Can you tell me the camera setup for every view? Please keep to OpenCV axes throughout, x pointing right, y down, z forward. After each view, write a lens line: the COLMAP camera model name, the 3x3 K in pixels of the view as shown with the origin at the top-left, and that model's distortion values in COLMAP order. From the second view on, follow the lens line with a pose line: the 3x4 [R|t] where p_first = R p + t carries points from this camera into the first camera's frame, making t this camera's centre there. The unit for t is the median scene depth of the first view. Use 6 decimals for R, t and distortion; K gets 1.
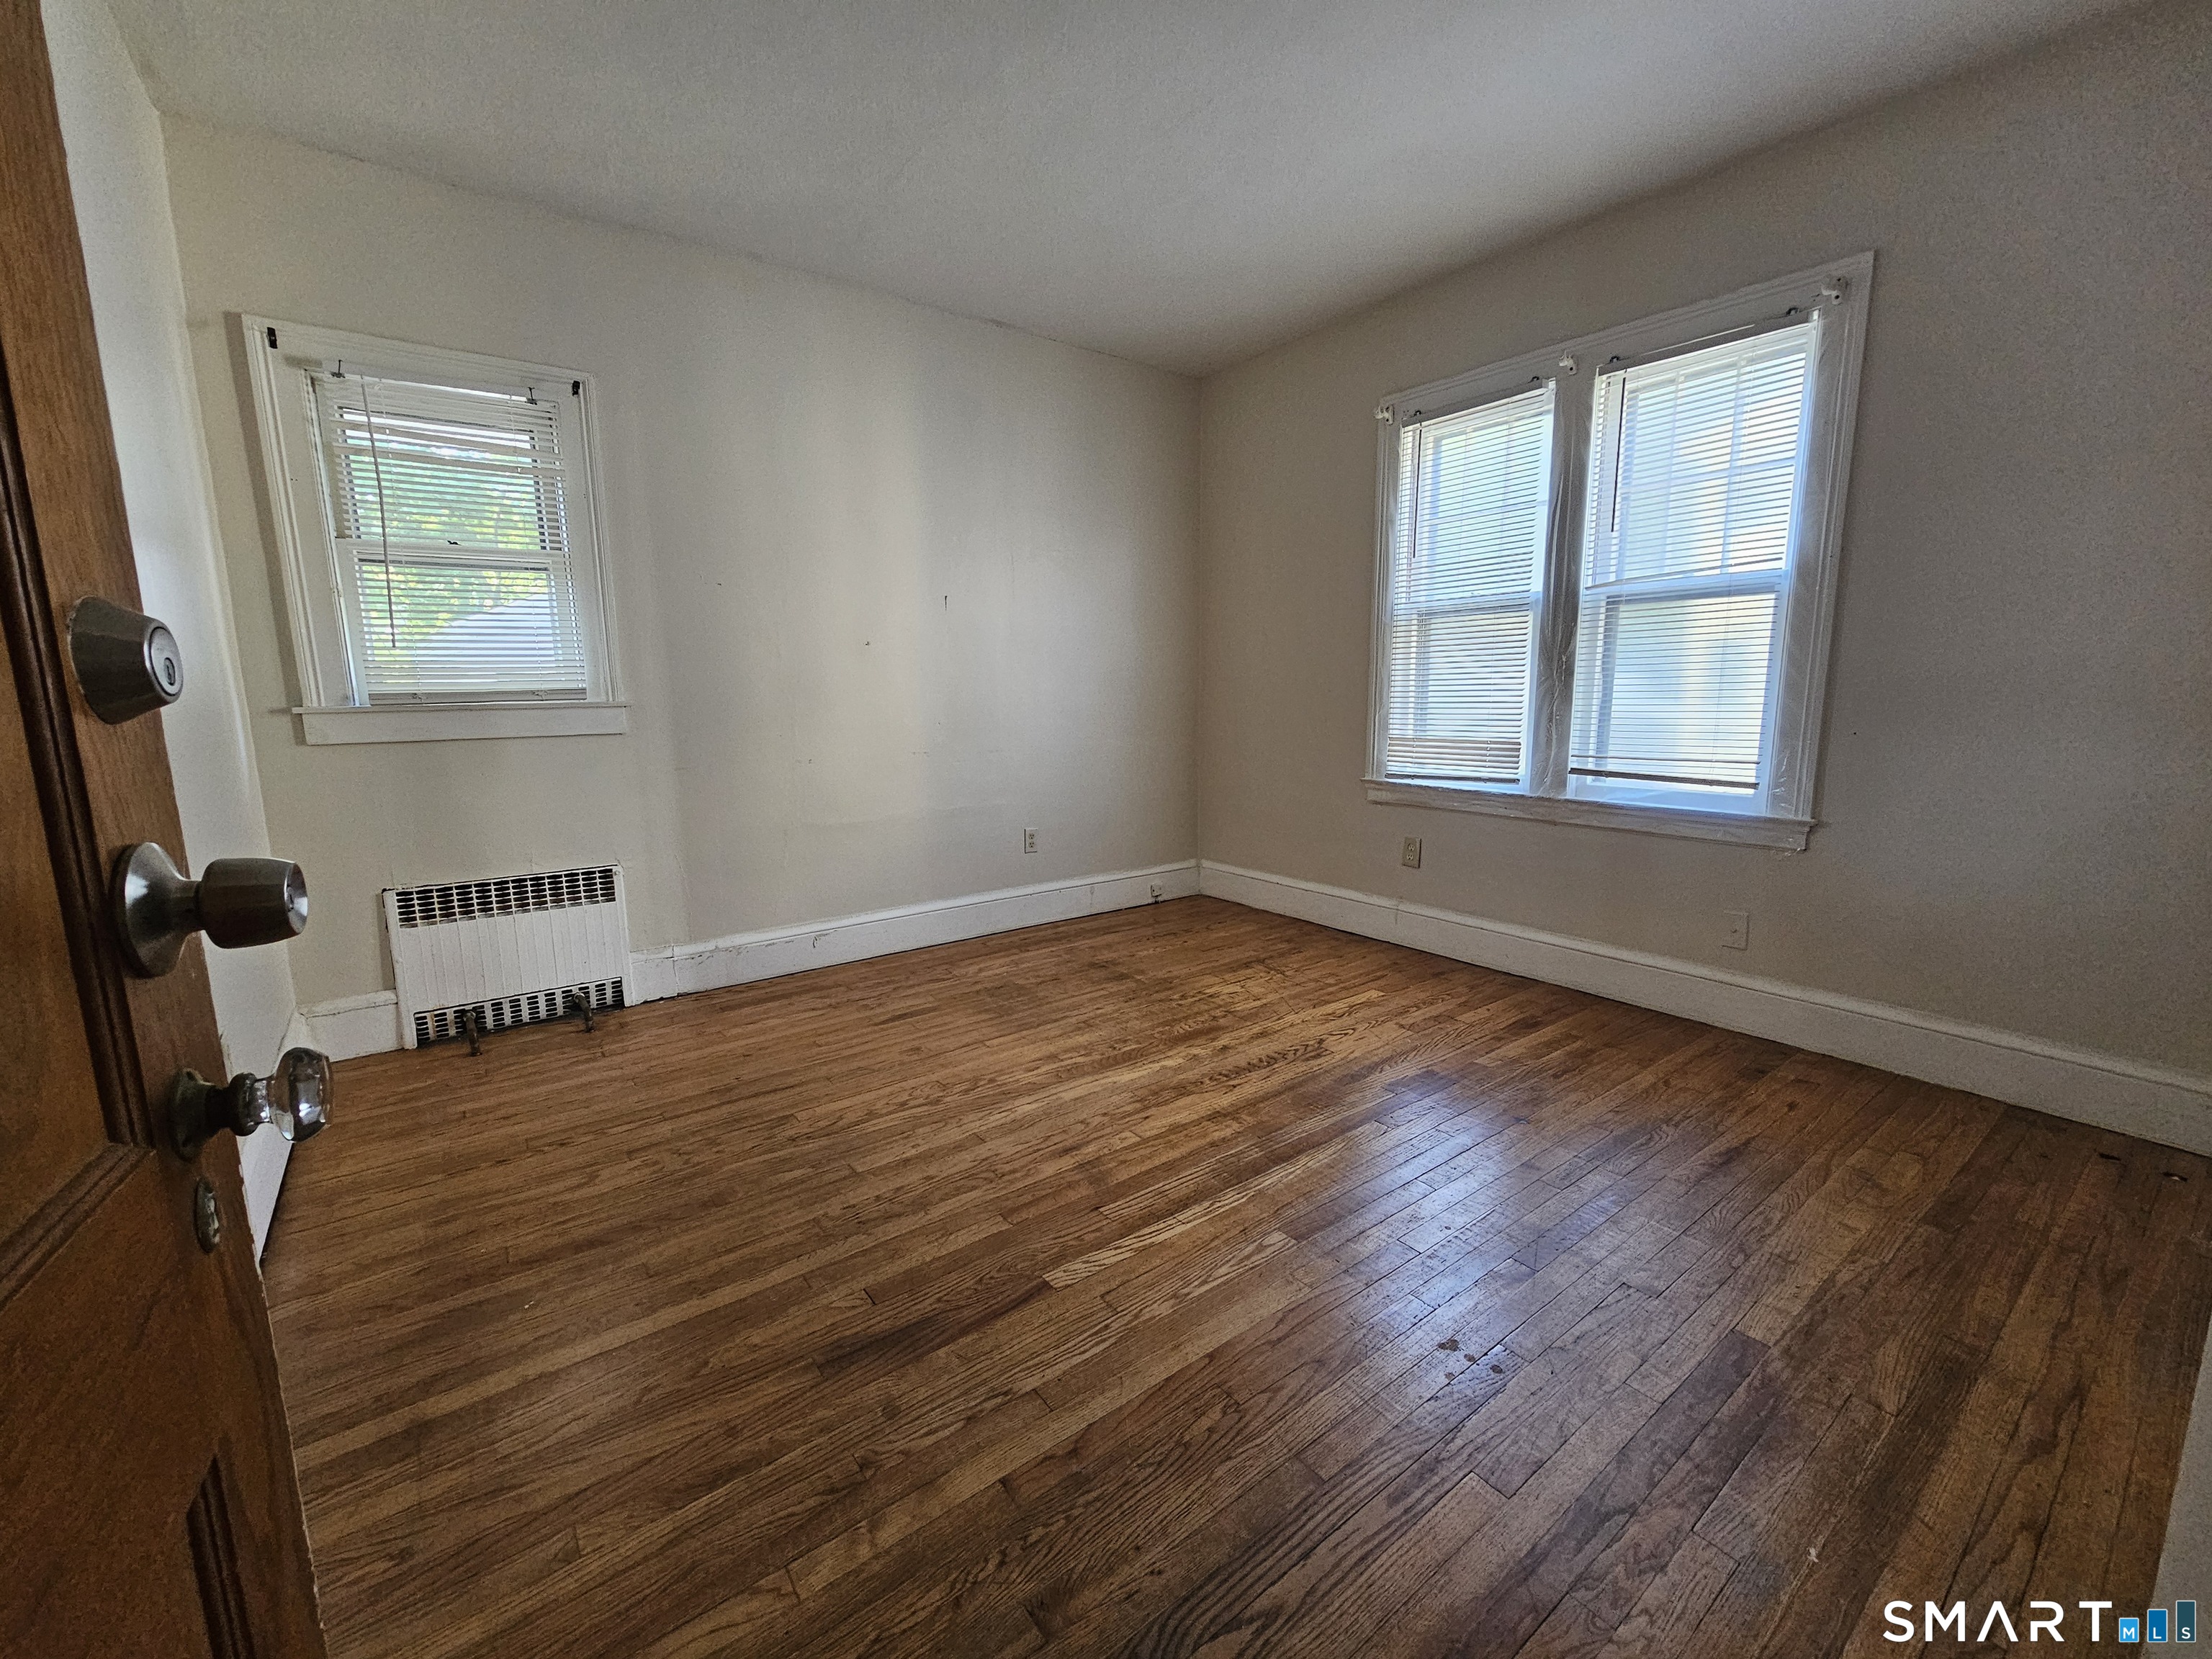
lens RADIAL K [[915.0, 0, 1106.0], [0, 915.0, 829.5], [0, 0, 1]] dist [-0.013971, -0.000063]
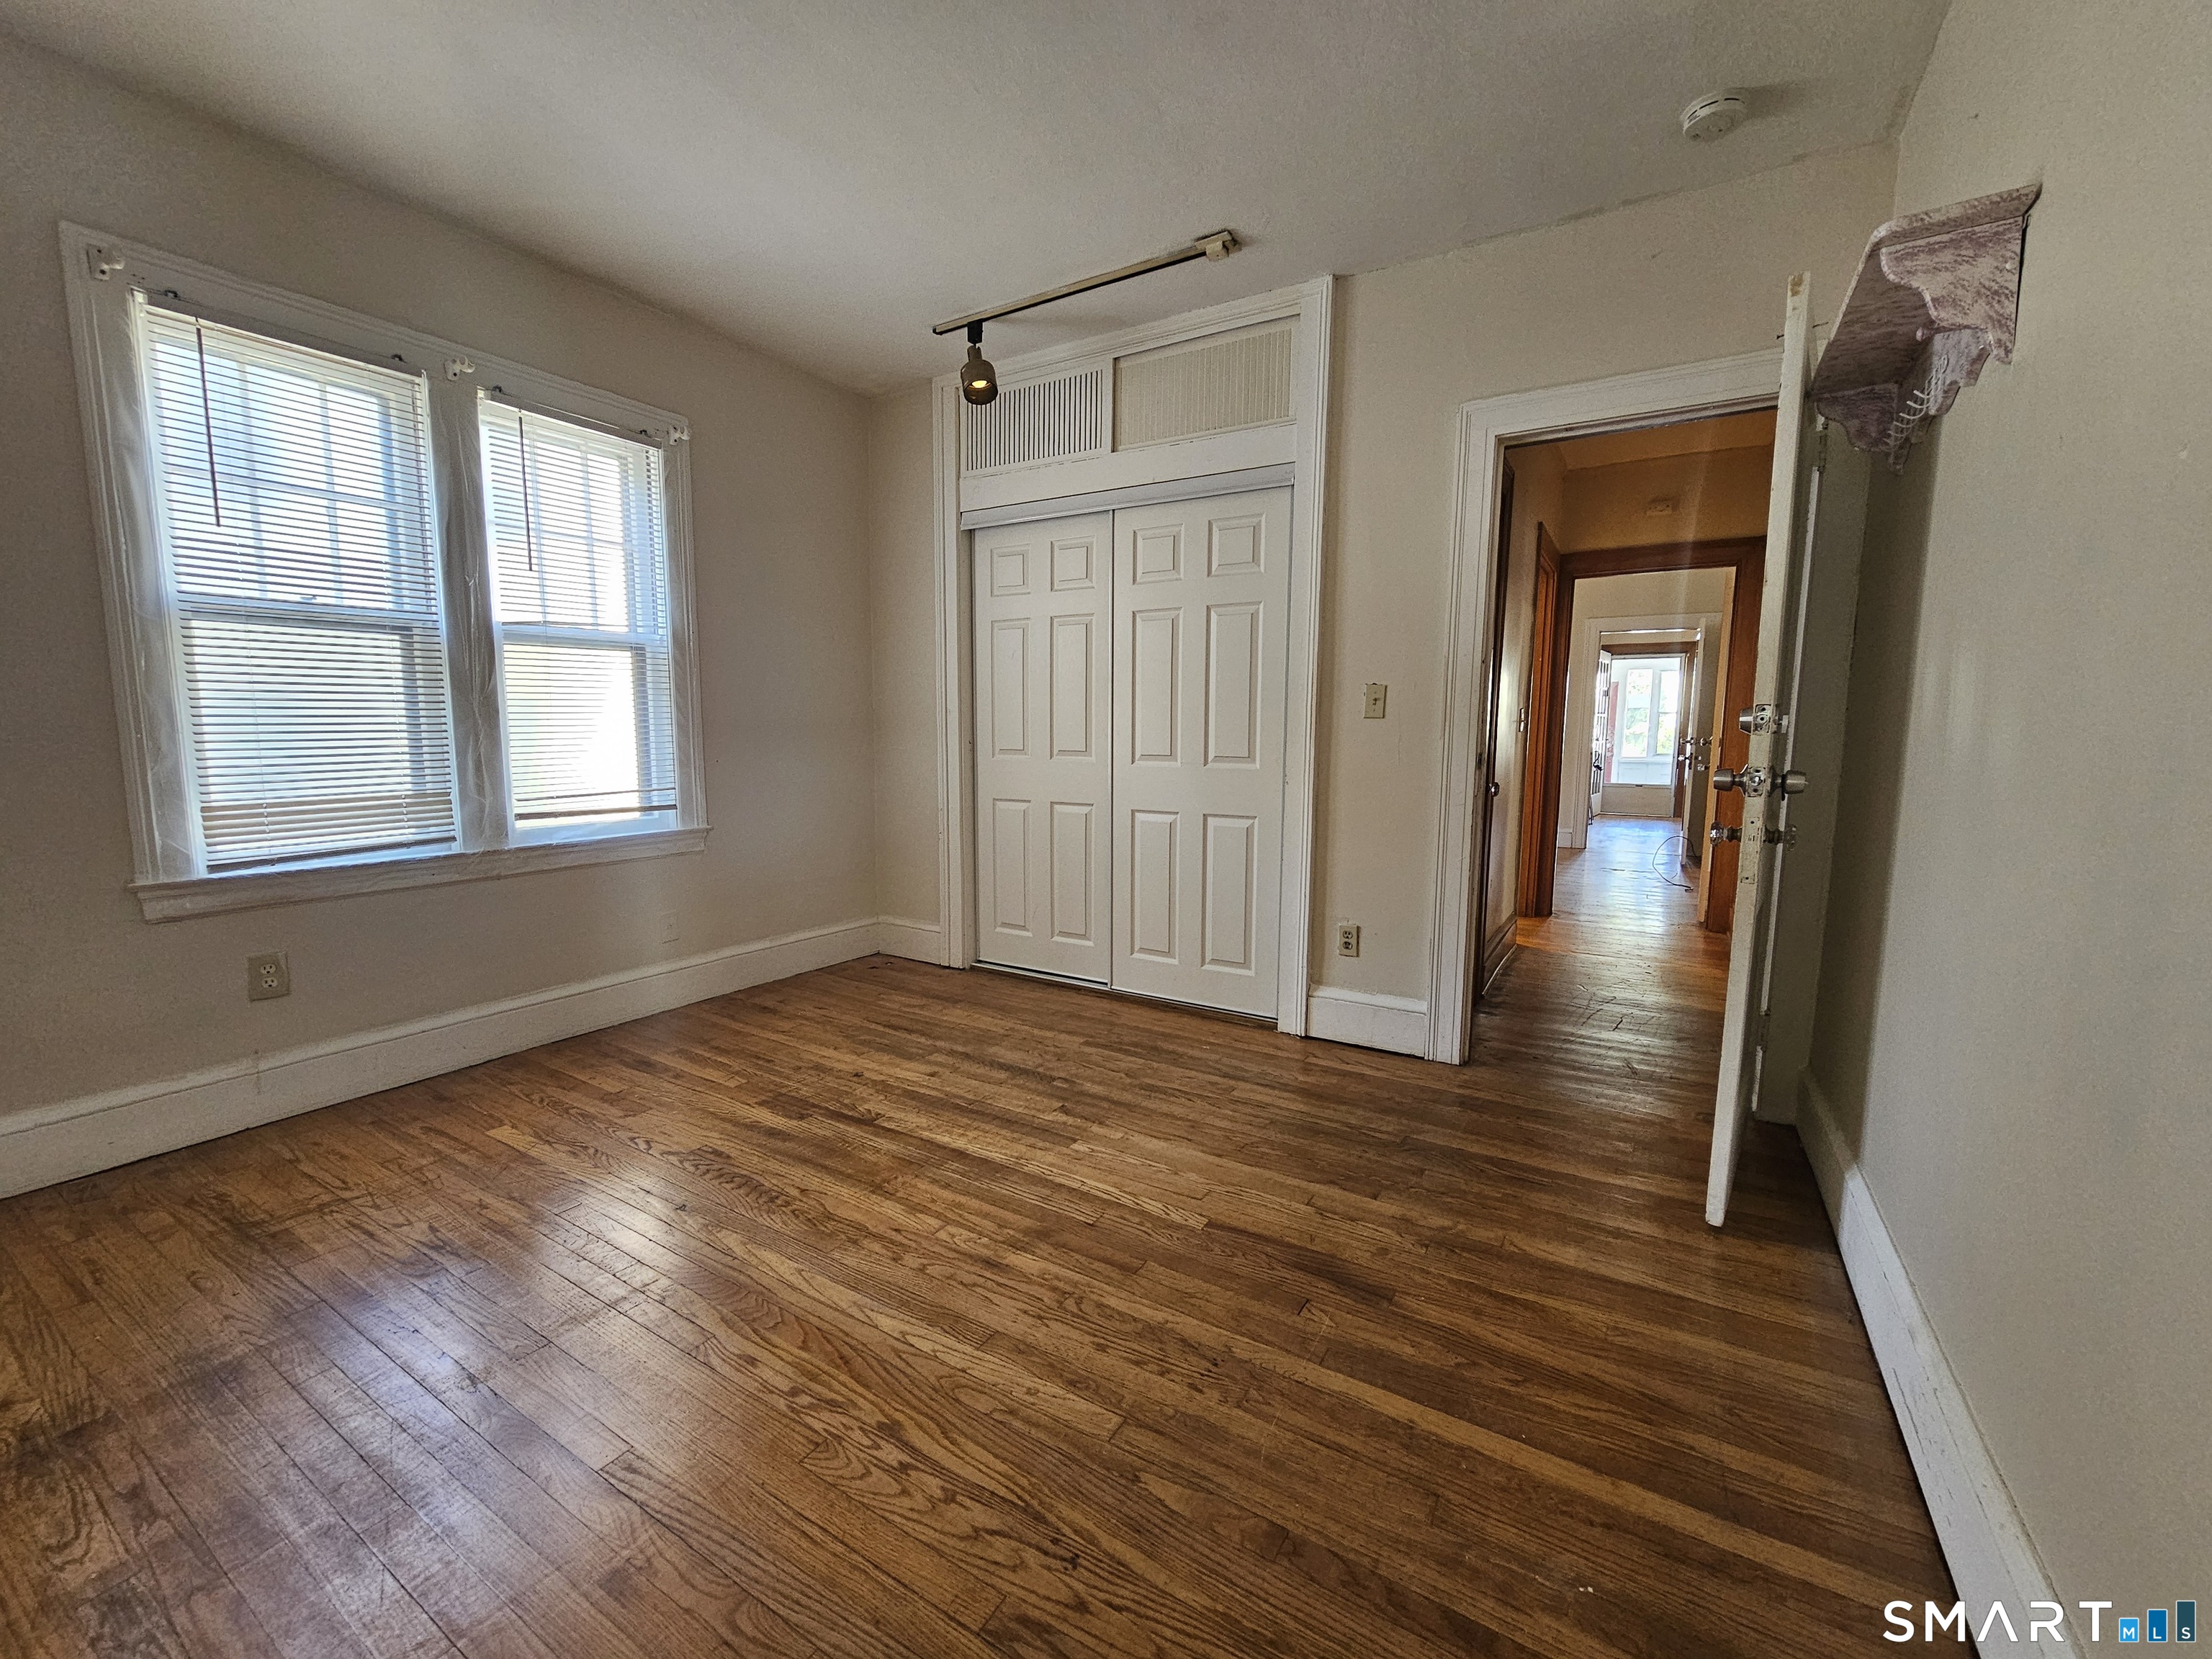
lens RADIAL K [[906.6, 0, 1106.0], [0, 906.6, 829.5], [0, 0, 1]] dist [-0.000505, -0.000180]
pose [[-0.371785, -0.099769, 0.922942, -0.667648], [0.140950, 0.976615, 0.162349, -0.138000], [-0.917556, 0.190448, -0.349028, 0.905562]]
